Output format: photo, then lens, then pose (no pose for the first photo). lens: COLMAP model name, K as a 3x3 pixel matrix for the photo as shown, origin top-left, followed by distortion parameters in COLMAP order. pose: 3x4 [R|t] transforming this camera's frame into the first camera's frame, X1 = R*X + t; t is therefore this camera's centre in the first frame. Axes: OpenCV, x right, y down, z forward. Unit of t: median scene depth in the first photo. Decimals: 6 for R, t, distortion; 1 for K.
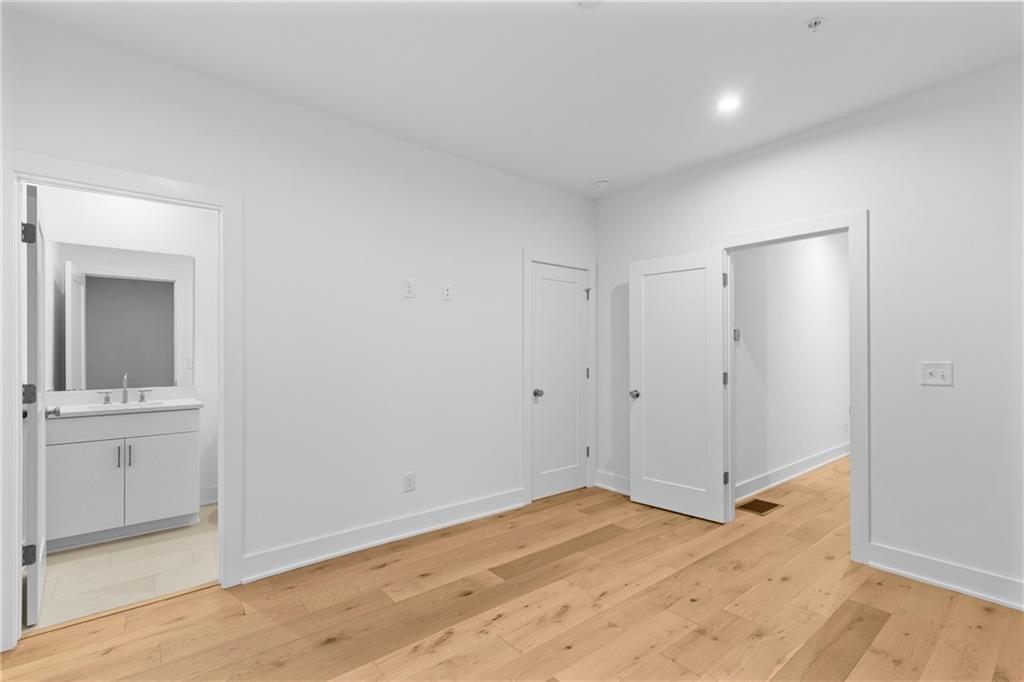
lens RADIAL K [[469.5, 0, 487.1], [0, 469.5, 349.1], [0, 0, 1]] dist [0.003385, -0.000019]
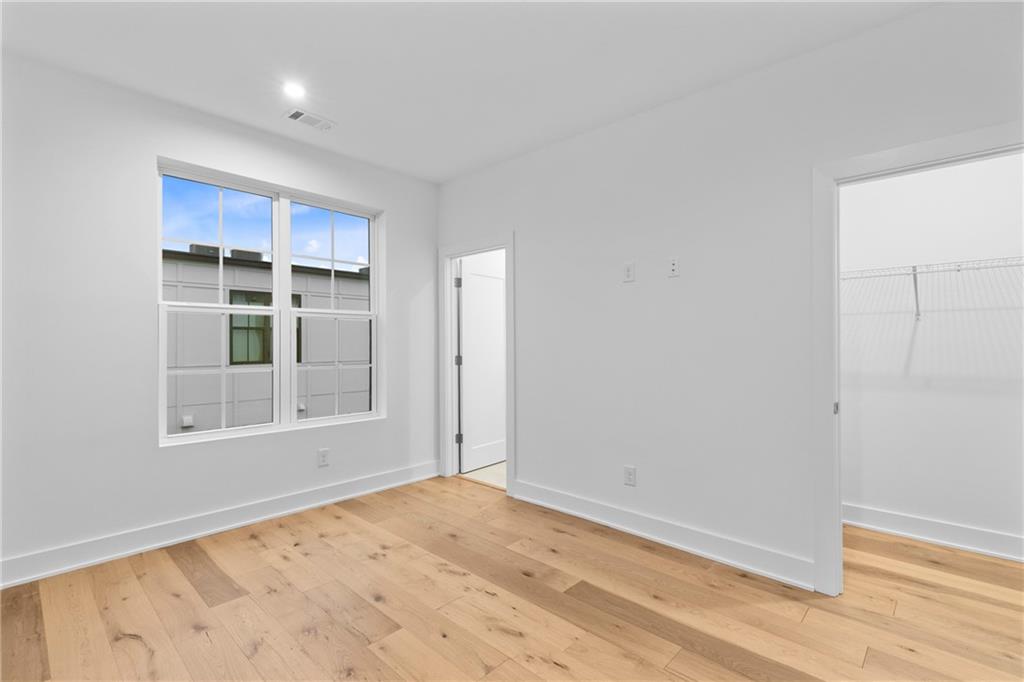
lens RADIAL K [[469.5, 0, 511.3], [0, 469.5, 339.9], [0, 0, 1]] dist [0.003385, -0.000019]
pose [[0.144858, -0.000095, -0.989452, 0.883631], [0.013579, 0.999906, 0.001892, 0.004038], [0.989359, -0.013710, 0.144846, 0.748849]]
